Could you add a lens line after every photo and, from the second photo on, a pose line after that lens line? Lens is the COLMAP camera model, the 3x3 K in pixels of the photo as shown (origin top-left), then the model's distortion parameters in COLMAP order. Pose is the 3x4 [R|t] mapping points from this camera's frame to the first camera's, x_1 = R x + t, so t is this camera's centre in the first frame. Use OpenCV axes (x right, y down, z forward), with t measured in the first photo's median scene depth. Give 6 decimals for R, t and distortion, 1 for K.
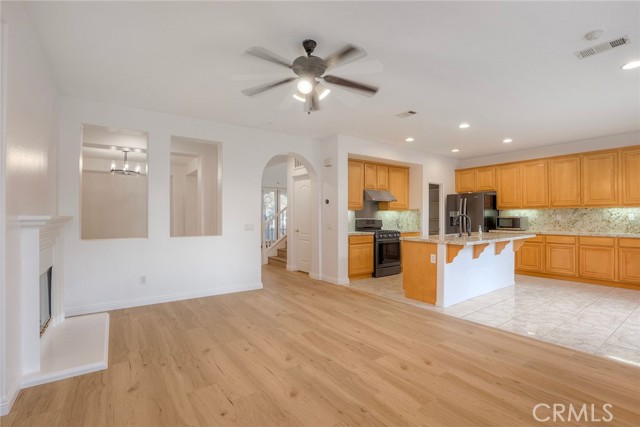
lens RADIAL K [[293.6, 0, 339.1], [0, 293.6, 218.9], [0, 0, 1]] dist [0.013910, 0.003978]
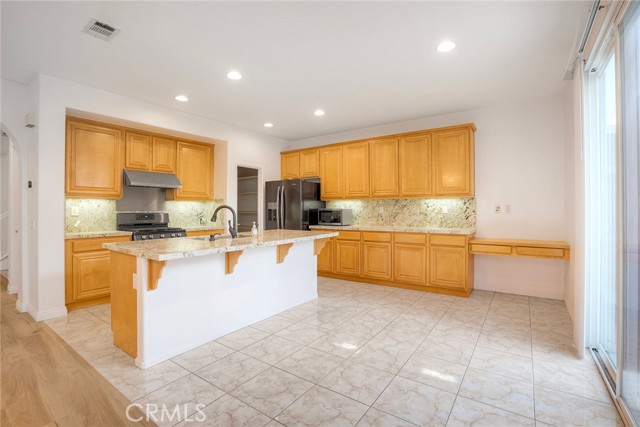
lens RADIAL K [[293.6, 0, 308.1], [0, 293.6, 212.3], [0, 0, 1]] dist [0.013910, 0.003978]
pose [[0.969924, -0.003621, 0.243380, 0.333803], [0.002611, 0.999987, 0.004472, -0.002361], [-0.243393, -0.003702, 0.969921, 0.229811]]
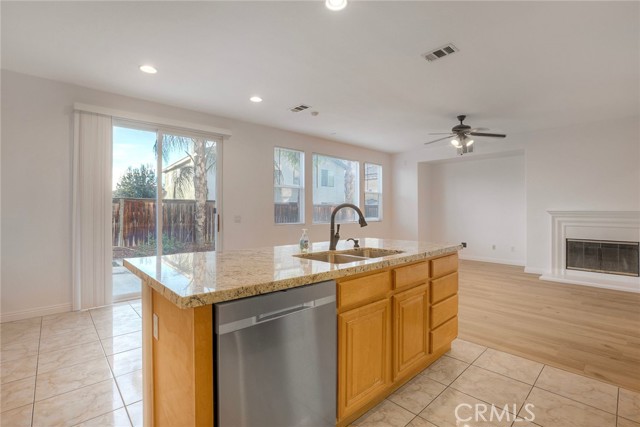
lens RADIAL K [[293.6, 0, 319.3], [0, 293.6, 214.1], [0, 0, 1]] dist [0.013910, 0.003978]
pose [[-0.997443, -0.002309, -0.071427, 0.383314], [-0.002765, 0.999976, 0.006290, -0.003022], [0.071411, 0.006471, -0.997426, 1.131469]]
